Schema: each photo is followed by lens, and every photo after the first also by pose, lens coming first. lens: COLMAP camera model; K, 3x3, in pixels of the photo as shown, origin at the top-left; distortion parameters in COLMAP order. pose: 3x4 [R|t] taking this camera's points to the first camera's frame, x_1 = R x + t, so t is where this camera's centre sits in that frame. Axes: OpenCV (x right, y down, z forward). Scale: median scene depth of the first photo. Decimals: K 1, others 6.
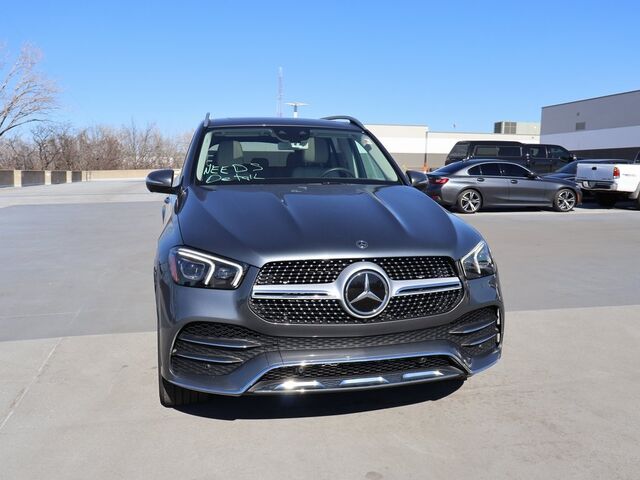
lens RADIAL K [[587.0, 0, 320.0], [0, 587.0, 240.0], [0, 0, 1]] dist [-0.006888, -0.010222]
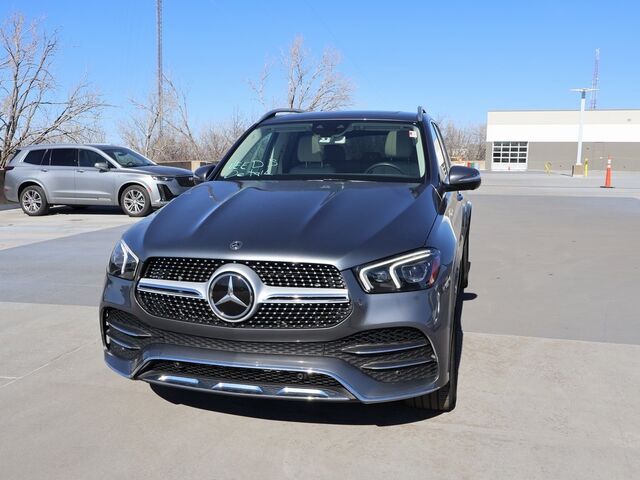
lens RADIAL K [[587.0, 0, 320.0], [0, 587.0, 240.0], [0, 0, 1]] dist [-0.006888, -0.010222]
pose [[0.884434, 0.058180, -0.463025, 0.617030], [-0.051793, 0.998306, 0.026507, -0.032834], [0.463783, 0.000538, 0.885949, 0.205442]]
